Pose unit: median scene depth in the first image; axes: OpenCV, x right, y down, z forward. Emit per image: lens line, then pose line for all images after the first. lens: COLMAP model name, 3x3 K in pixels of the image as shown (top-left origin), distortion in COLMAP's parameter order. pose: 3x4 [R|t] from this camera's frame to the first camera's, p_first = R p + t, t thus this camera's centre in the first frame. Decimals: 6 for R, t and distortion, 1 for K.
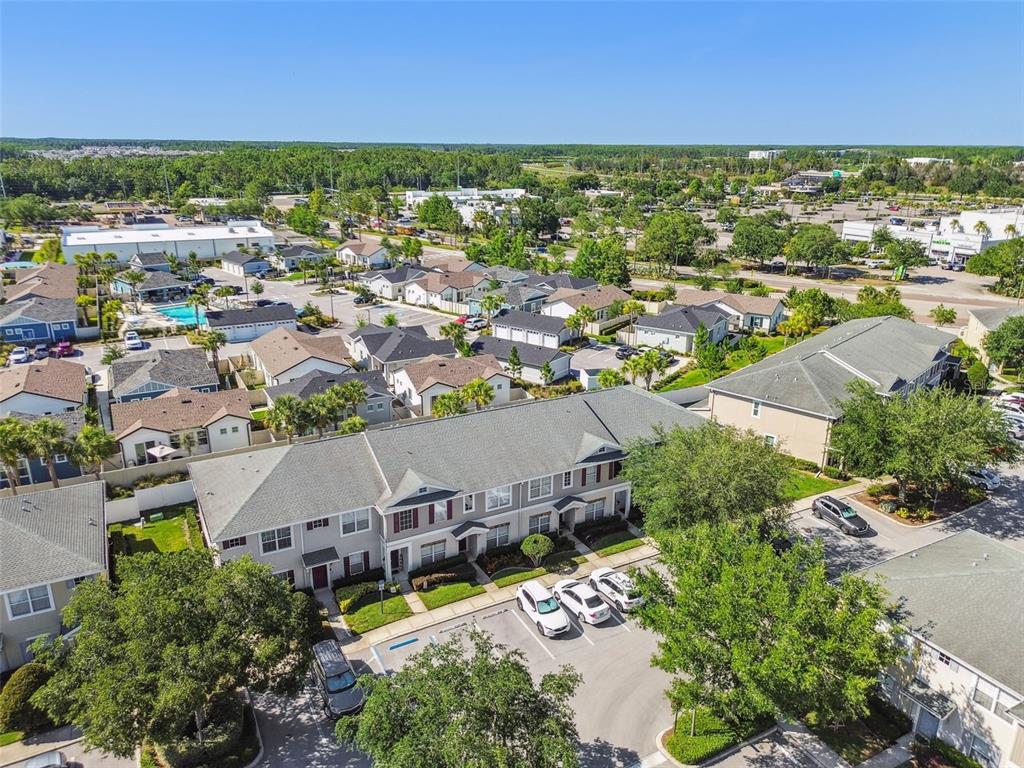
lens RADIAL K [[748.6, 0, 512.0], [0, 748.6, 384.0], [0, 0, 1]] dist [0.085382, -0.099183]
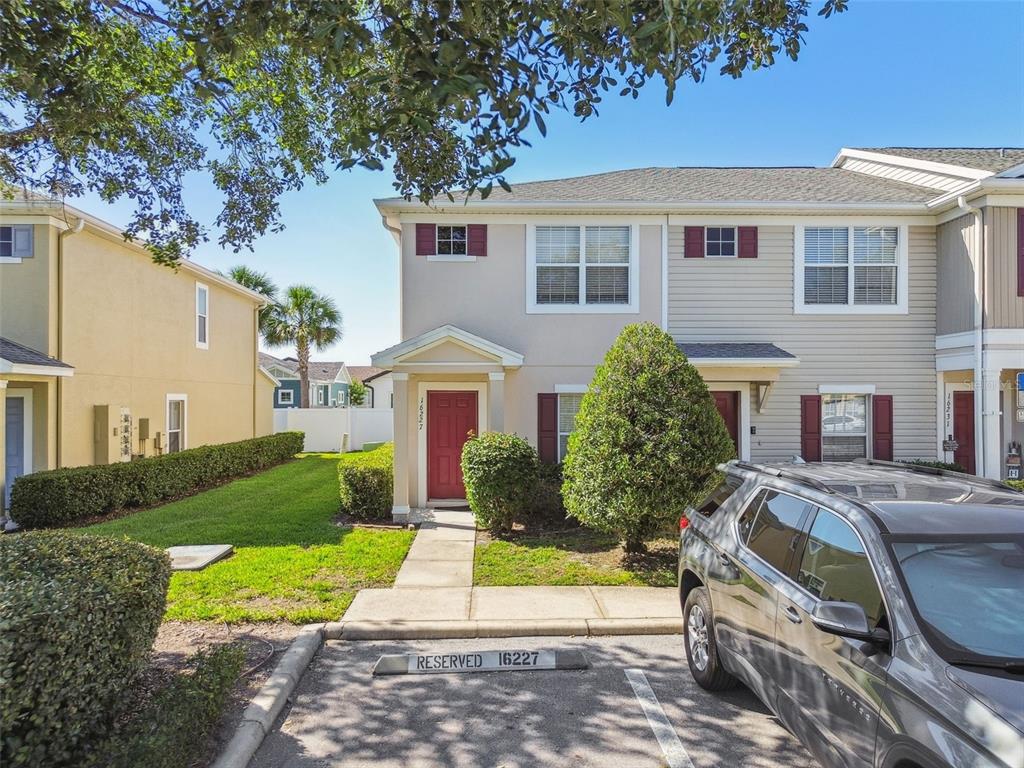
lens RADIAL K [[748.6, 0, 512.0], [0, 748.6, 384.0], [0, 0, 1]] dist [0.085382, -0.099183]
pose [[0.887128, -0.015668, -0.461257, -0.174727], [-0.134764, 0.947074, -0.291359, 0.298609], [0.441409, 0.320634, 0.838064, 0.659352]]
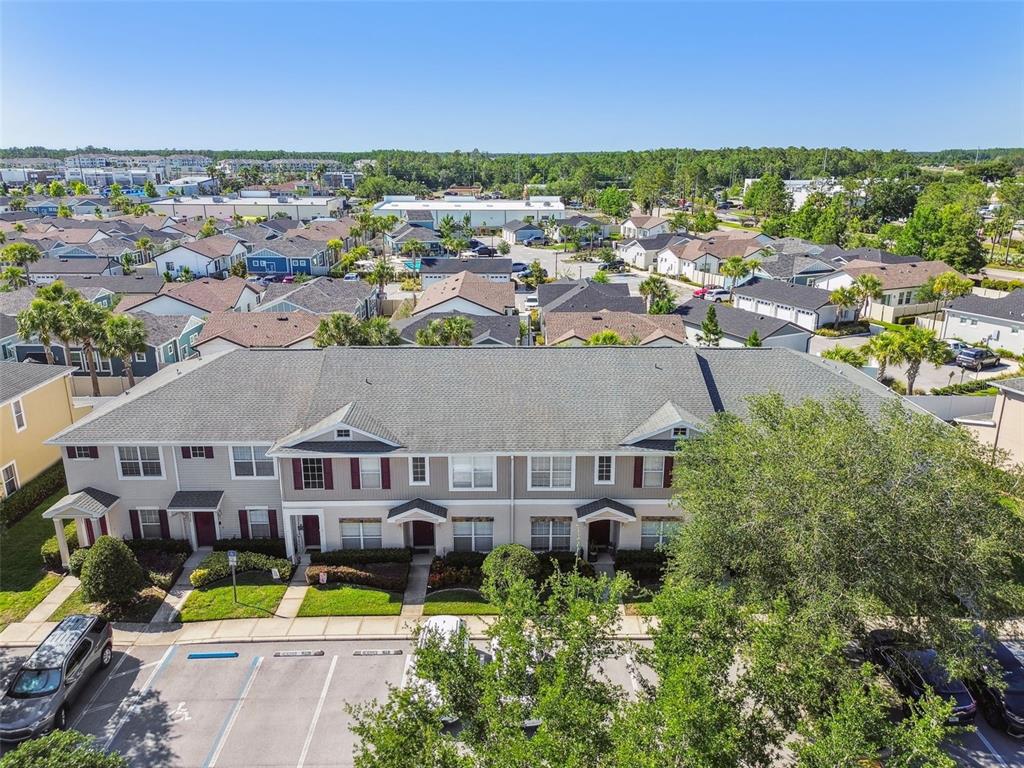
lens RADIAL K [[748.6, 0, 512.0], [0, 748.6, 384.0], [0, 0, 1]] dist [0.085382, -0.099183]
pose [[0.879687, 0.130688, -0.457242, 0.277789], [-0.141608, 0.989867, 0.010483, 0.066823], [0.453979, 0.055527, 0.889280, 0.452398]]
